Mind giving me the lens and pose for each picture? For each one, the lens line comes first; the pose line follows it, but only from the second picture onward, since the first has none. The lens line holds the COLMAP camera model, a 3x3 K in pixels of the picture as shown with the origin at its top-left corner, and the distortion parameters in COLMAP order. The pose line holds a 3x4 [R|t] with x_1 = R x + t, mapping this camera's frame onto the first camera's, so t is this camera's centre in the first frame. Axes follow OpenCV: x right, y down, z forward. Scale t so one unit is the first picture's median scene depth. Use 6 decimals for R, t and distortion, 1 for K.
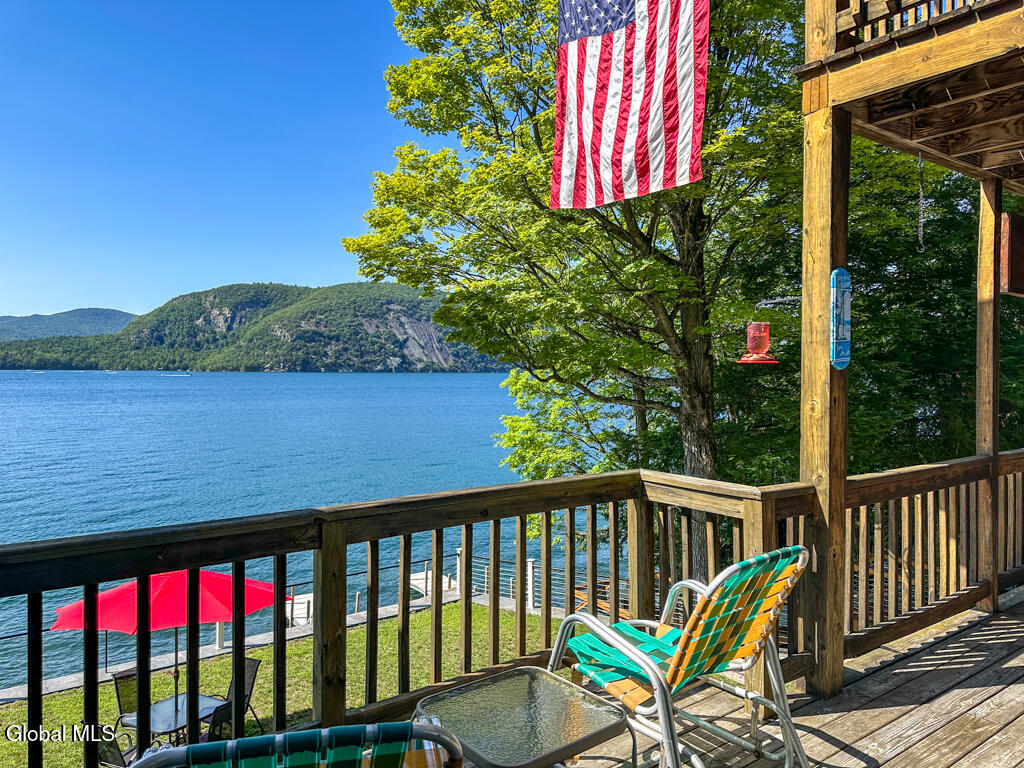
lens RADIAL K [[727.8, 0, 505.4], [0, 727.8, 387.0], [0, 0, 1]] dist [0.073720, -0.077613]
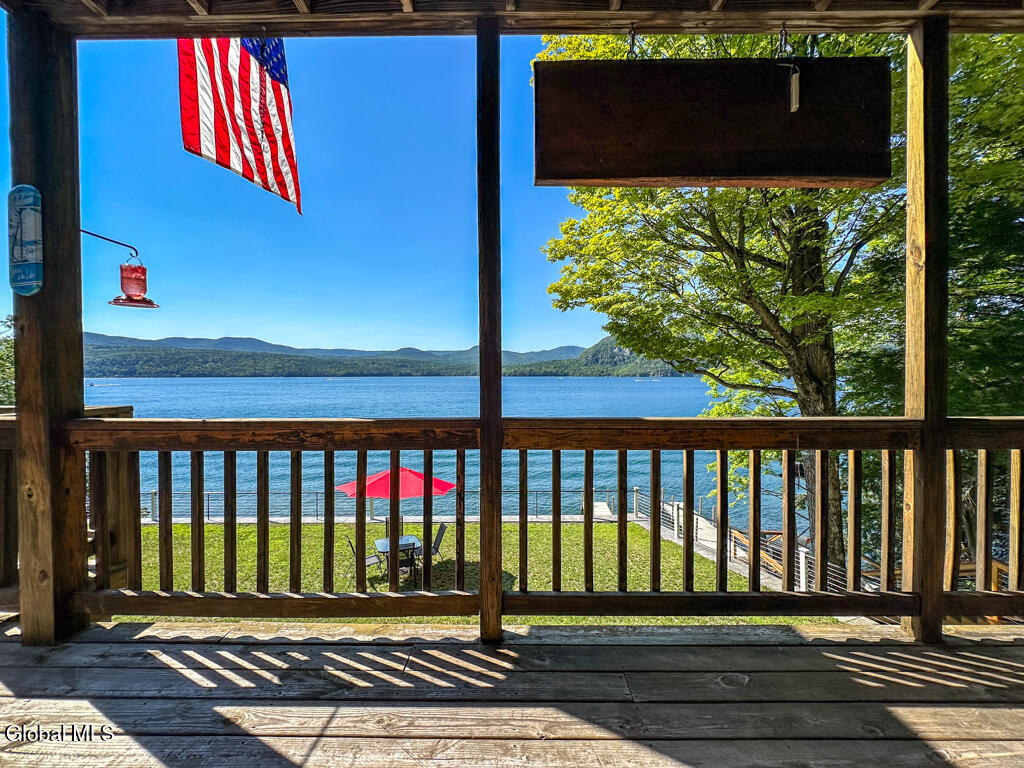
lens RADIAL K [[416.5, 0, 514.8], [0, 416.5, 378.6], [0, 0, 1]] dist [-0.002137, -0.000437]
pose [[0.795178, -0.003653, -0.606366, 1.107008], [-0.007343, 0.999851, -0.015653, 0.072664], [0.606332, 0.016900, 0.795032, 0.837399]]
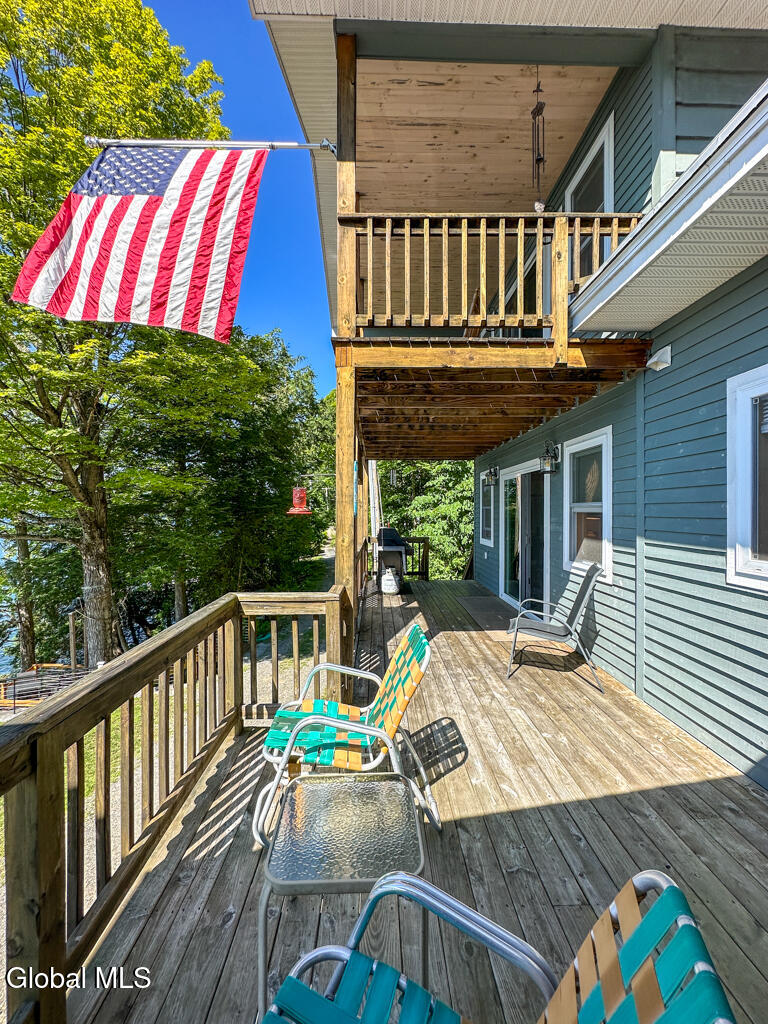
lens RADIAL K [[416.5, 0, 386.3], [0, 416.5, 516.9], [0, 0, 1]] dist [-0.002137, -0.000437]
pose [[0.573168, -0.018939, 0.819219, -0.276901], [0.022032, 0.999728, 0.007698, -0.027351], [-0.819142, 0.013637, 0.573429, 0.324371]]
